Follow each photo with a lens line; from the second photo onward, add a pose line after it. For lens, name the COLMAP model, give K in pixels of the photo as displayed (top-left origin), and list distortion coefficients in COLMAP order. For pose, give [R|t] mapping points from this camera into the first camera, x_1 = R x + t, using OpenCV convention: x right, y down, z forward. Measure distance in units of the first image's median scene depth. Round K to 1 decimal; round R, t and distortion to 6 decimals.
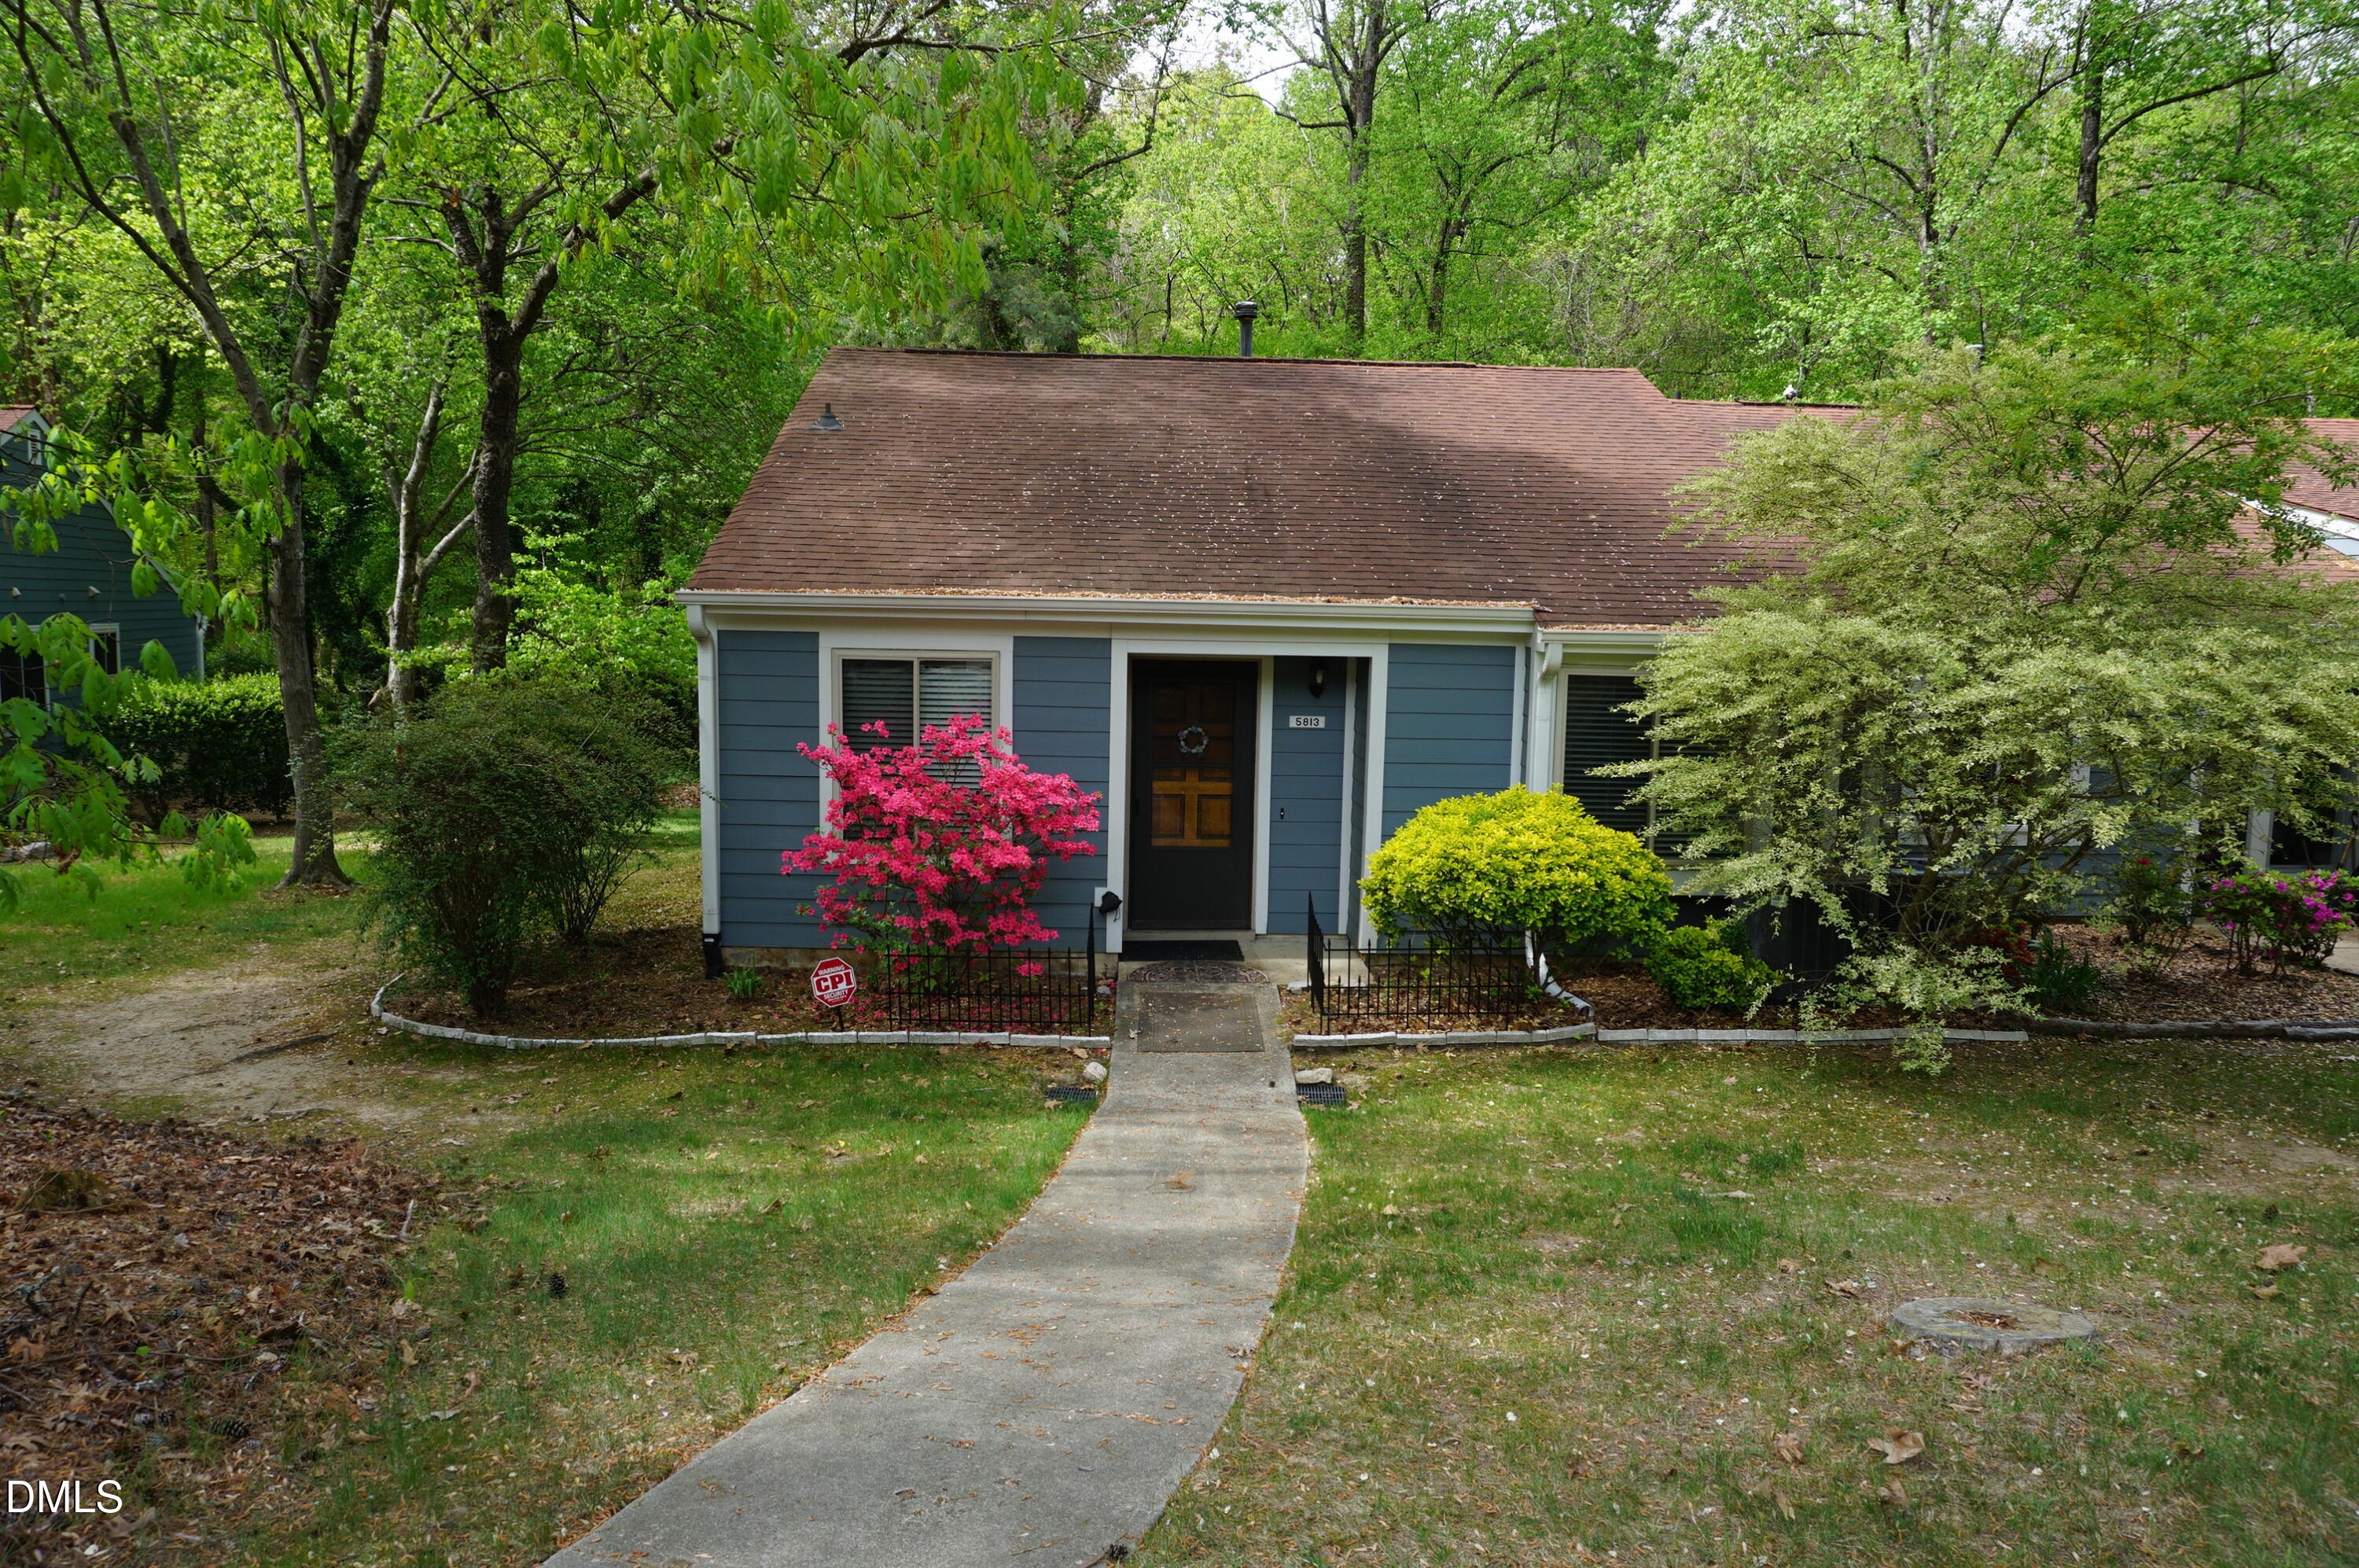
lens RADIAL K [[1620.8, 0, 1150.9], [0, 1620.8, 784.4], [0, 0, 1]] dist [-0.006912, 0.029247]
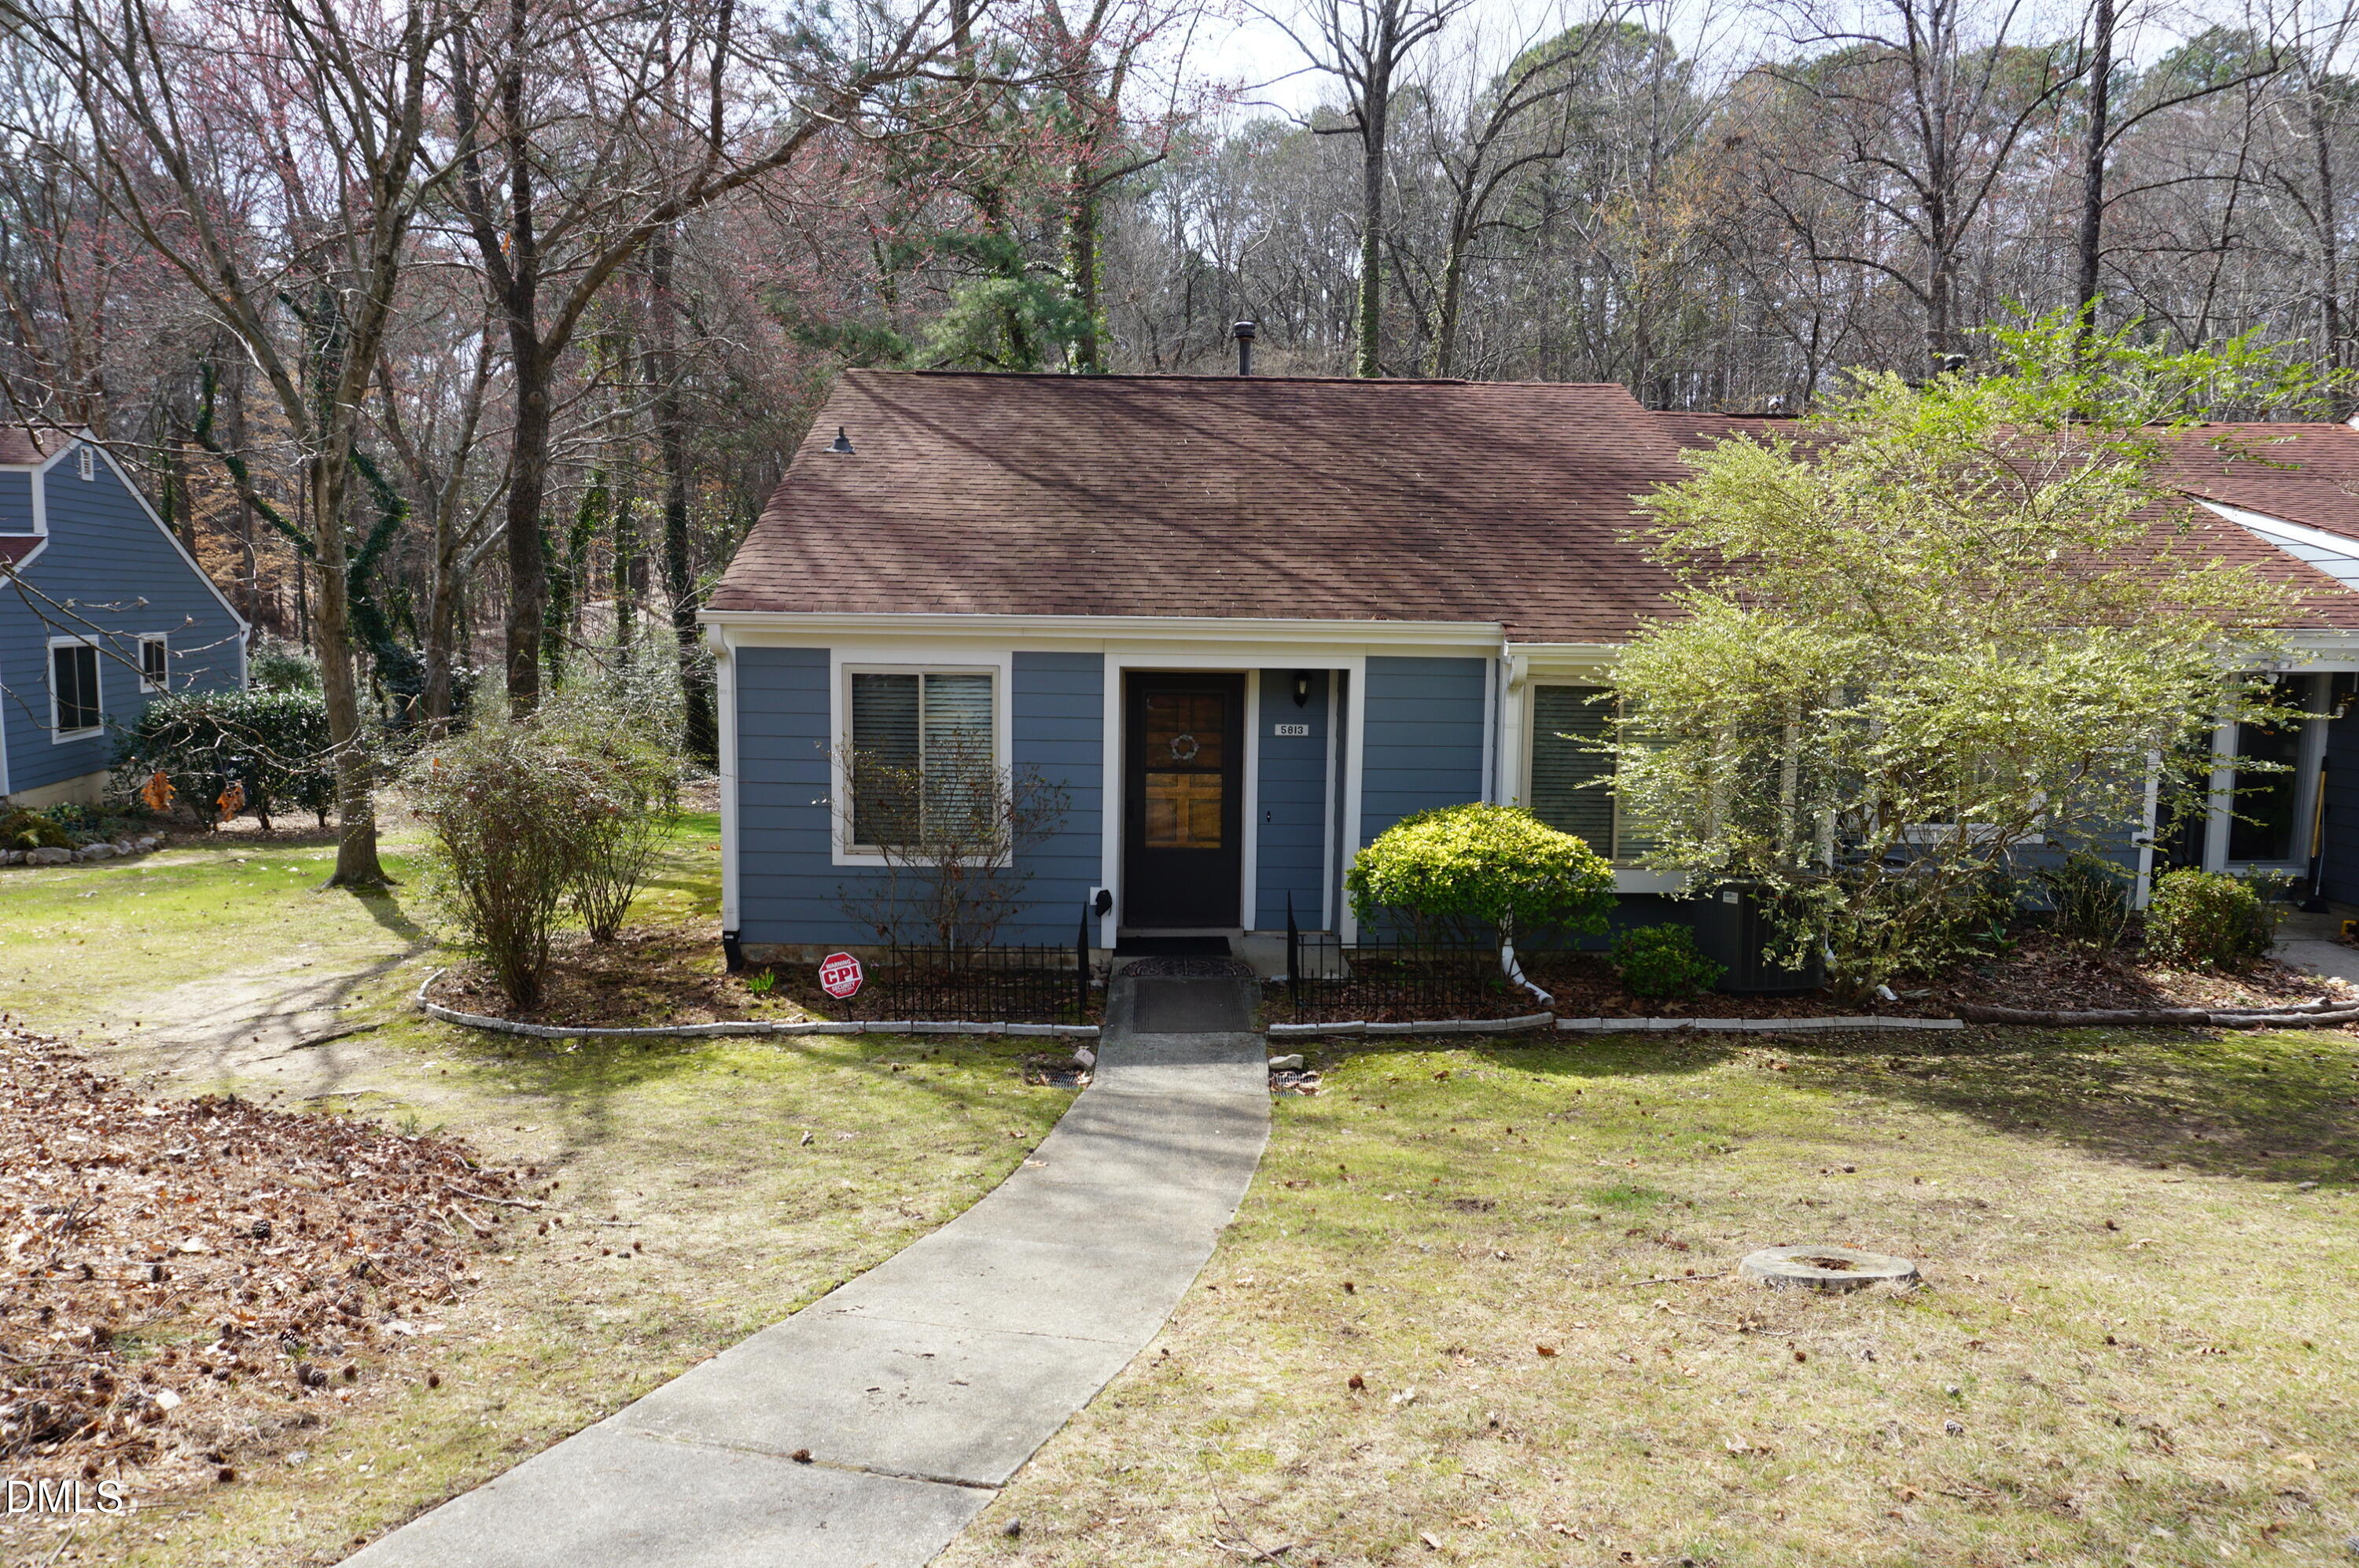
lens RADIAL K [[1679.5, 0, 1188.3], [0, 1679.5, 774.7], [0, 0, 1]] dist [-0.037877, 0.043412]
pose [[0.999998, -0.001843, 0.000671, 0.028877], [0.001843, 0.999998, 0.000238, -0.010214], [-0.000671, -0.000236, 1.000000, -0.101431]]
